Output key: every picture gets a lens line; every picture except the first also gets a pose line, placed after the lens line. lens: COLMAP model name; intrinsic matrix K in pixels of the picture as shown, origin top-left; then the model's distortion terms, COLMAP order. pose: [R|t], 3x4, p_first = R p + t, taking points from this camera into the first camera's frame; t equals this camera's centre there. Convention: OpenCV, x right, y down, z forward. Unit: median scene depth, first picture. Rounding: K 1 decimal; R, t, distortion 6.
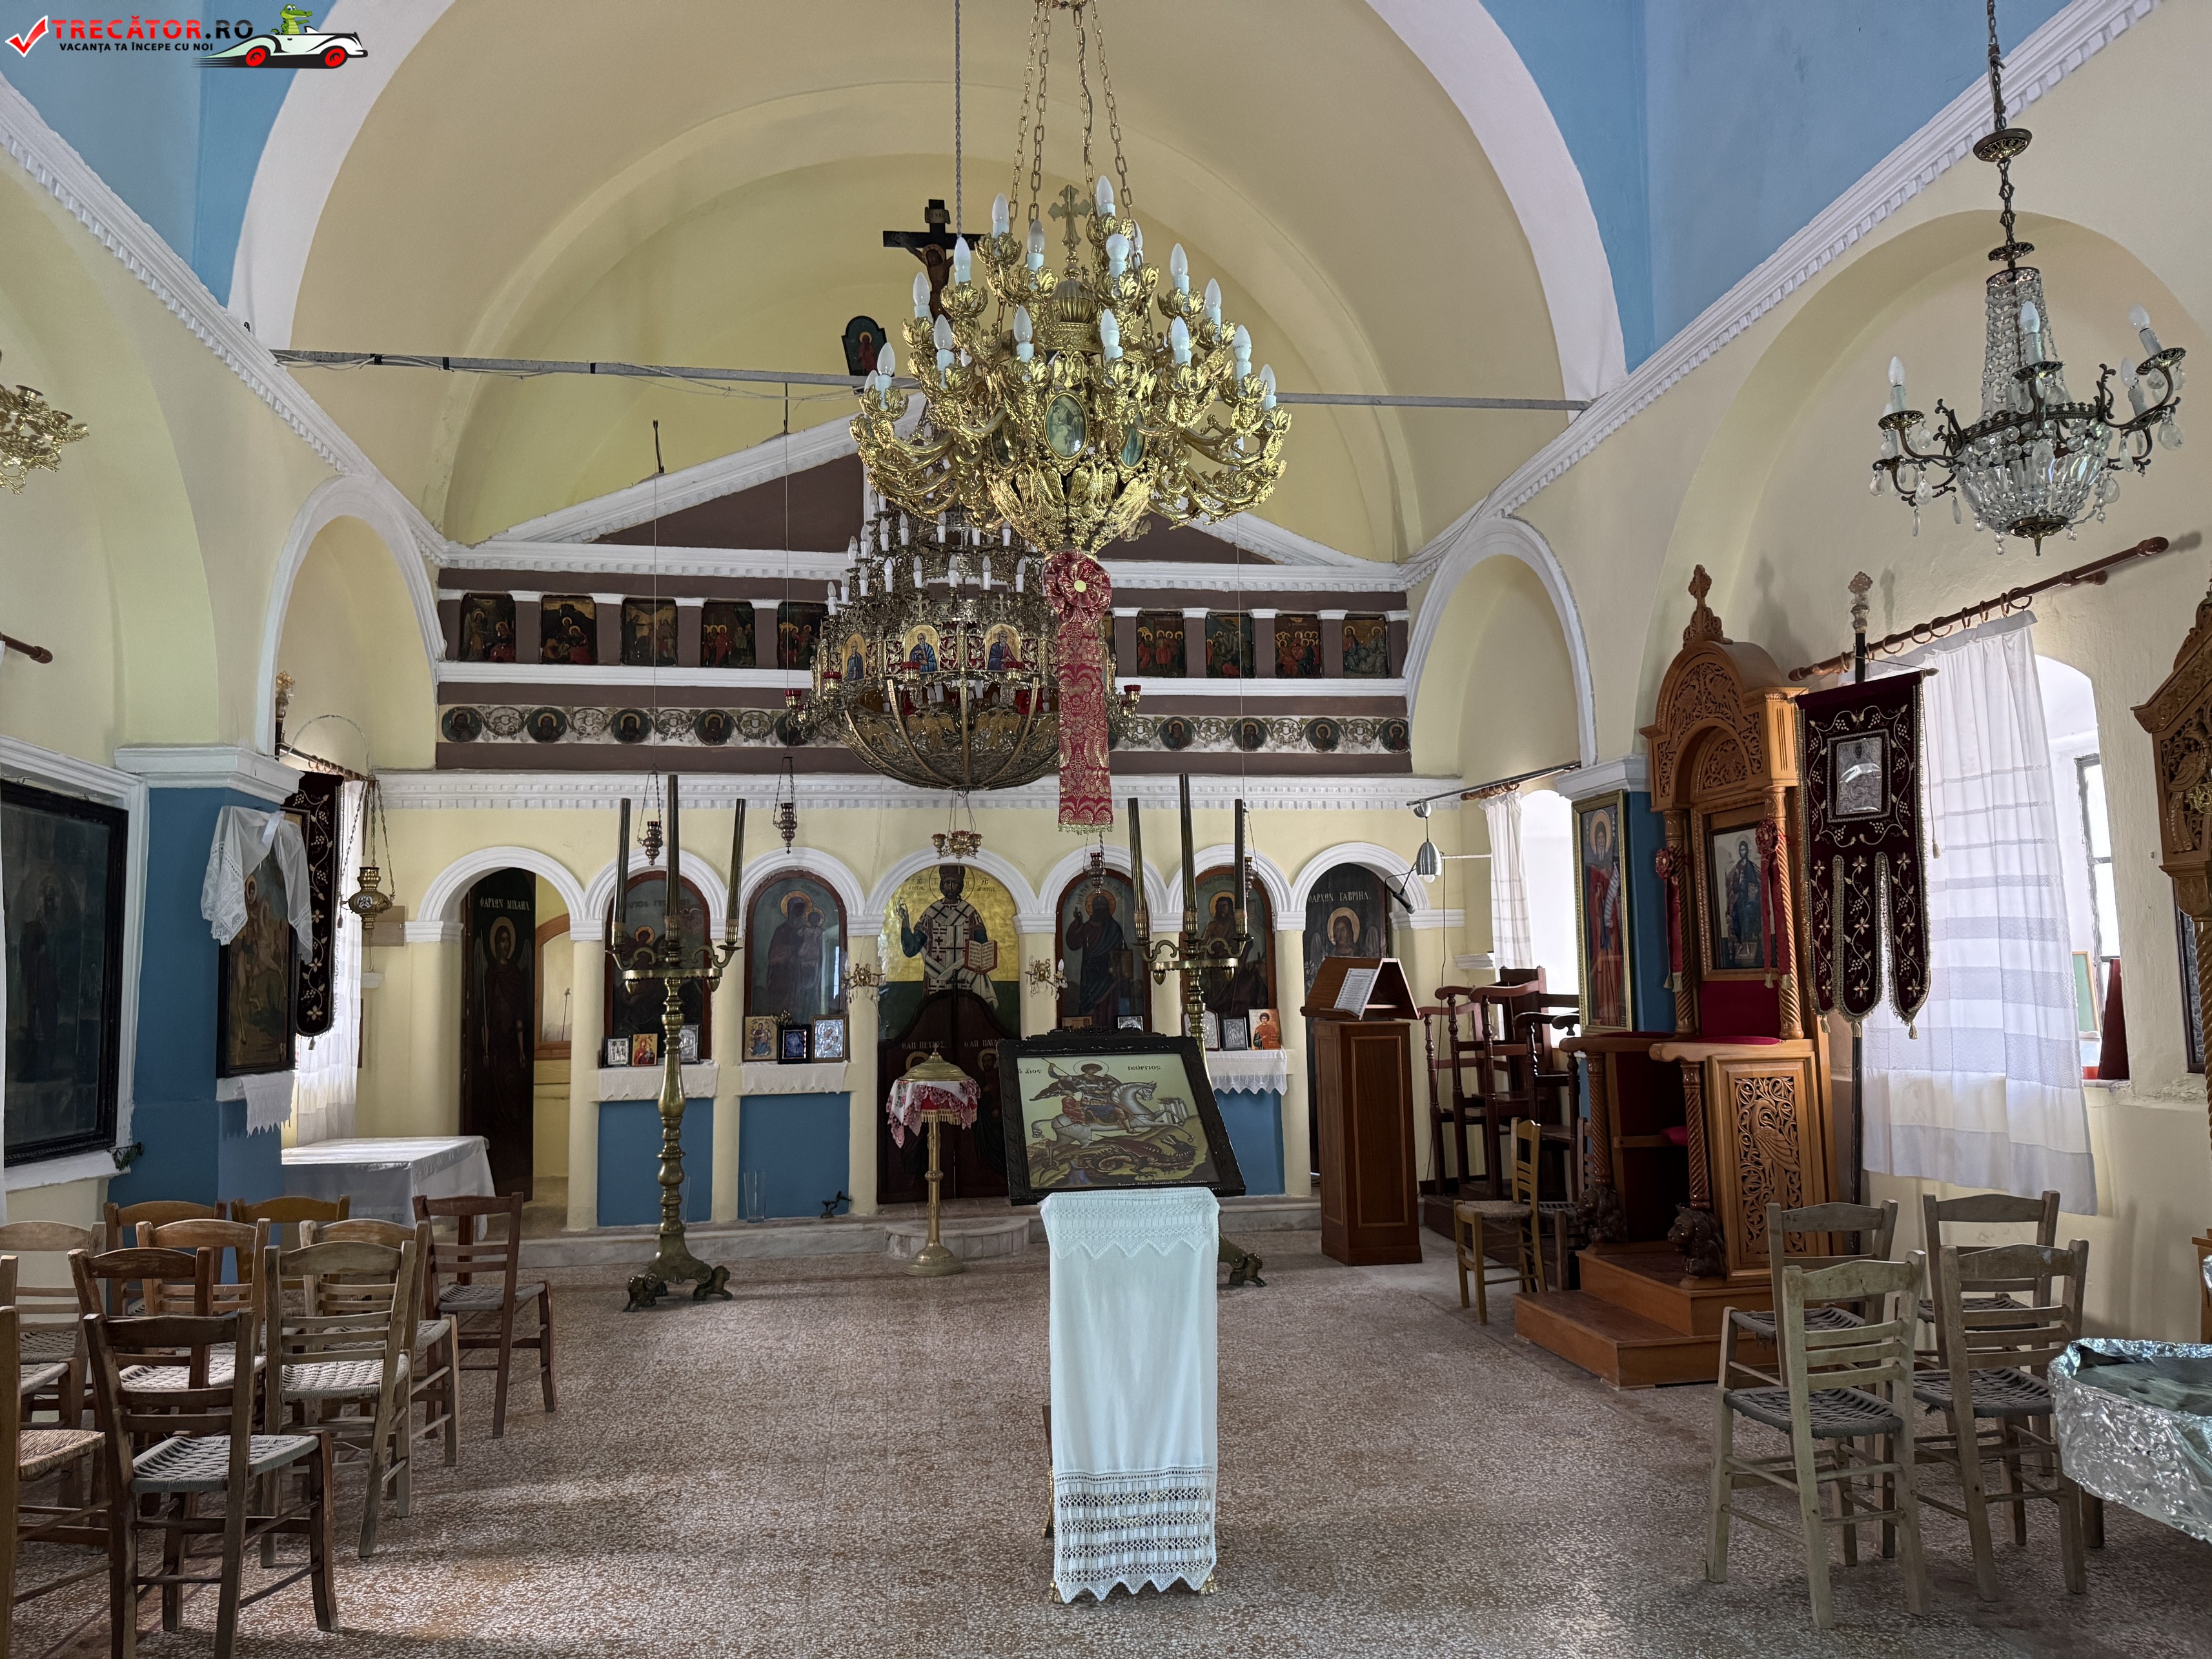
lens RADIAL K [[1530.3, 0, 1129.9], [0, 1530.3, 829.3], [0, 0, 1]] dist [0.036088, -0.044518]
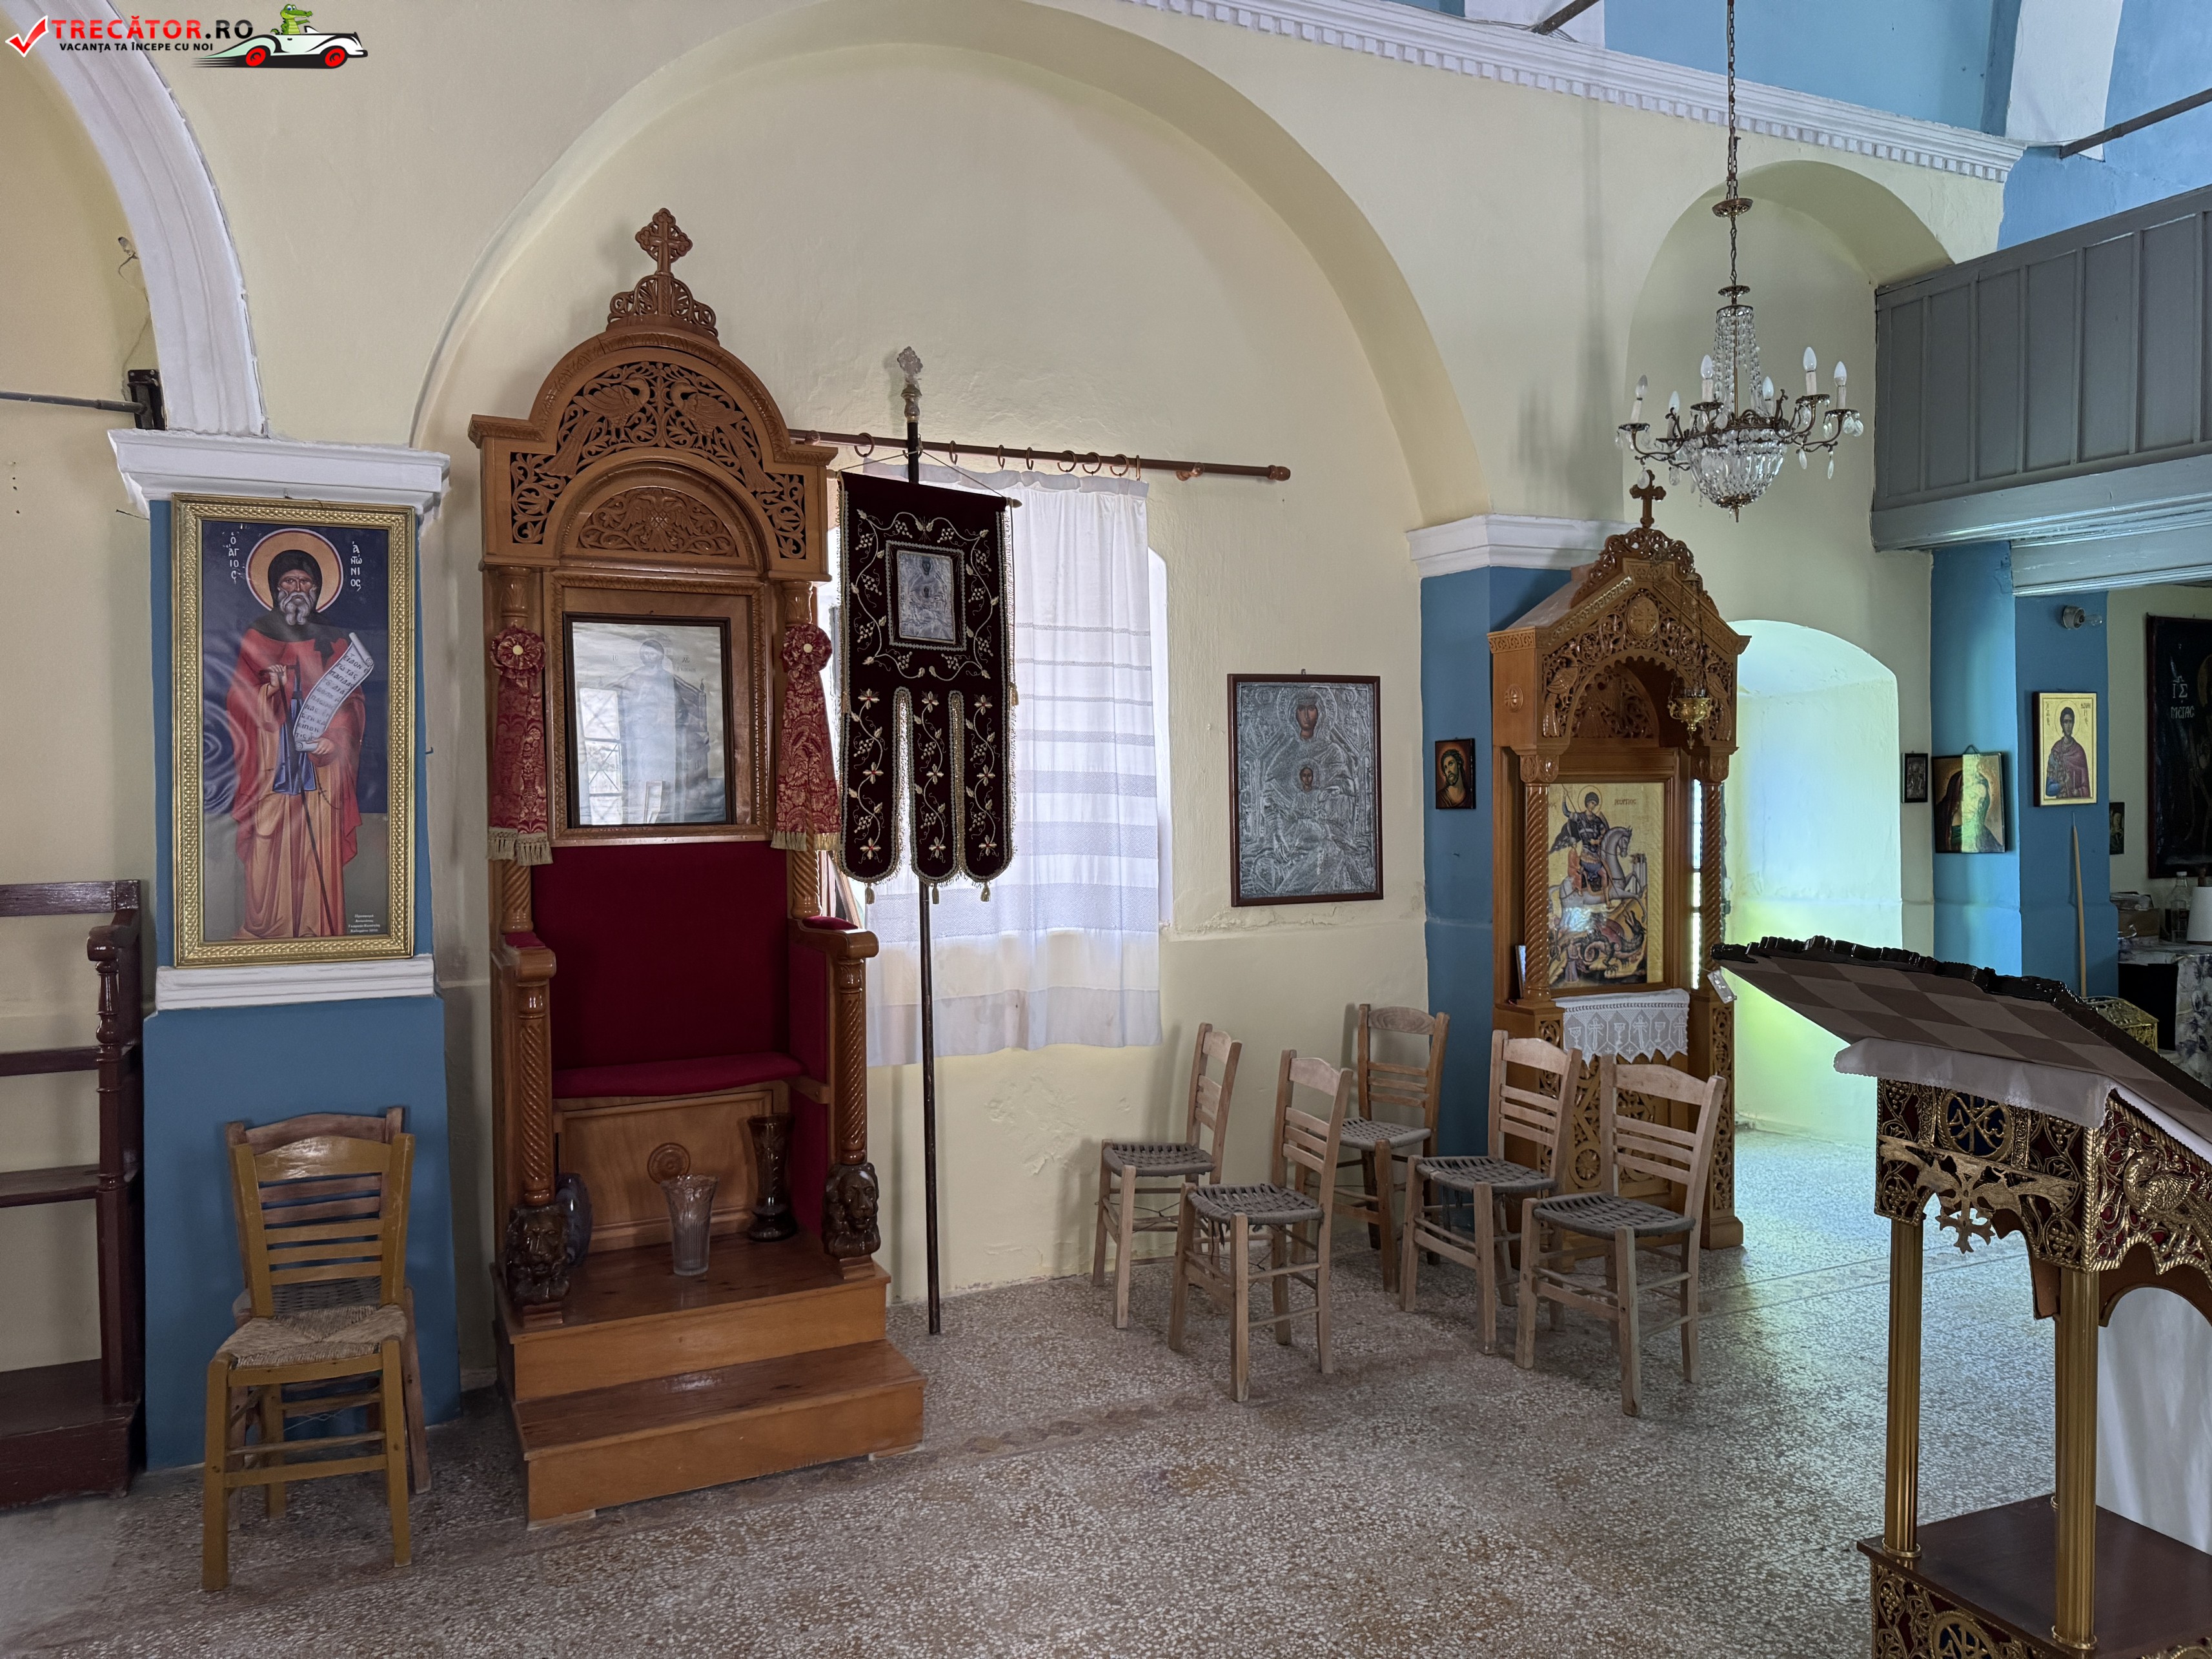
lens RADIAL K [[1530.3, 0, 1145.2], [0, 1530.3, 793.9], [0, 0, 1]] dist [0.036088, -0.044518]
pose [[-0.289159, 0.003831, 0.957273, -0.362195], [-0.087776, 0.995673, -0.030499, 0.088444], [-0.953248, -0.092845, -0.287572, 1.126492]]
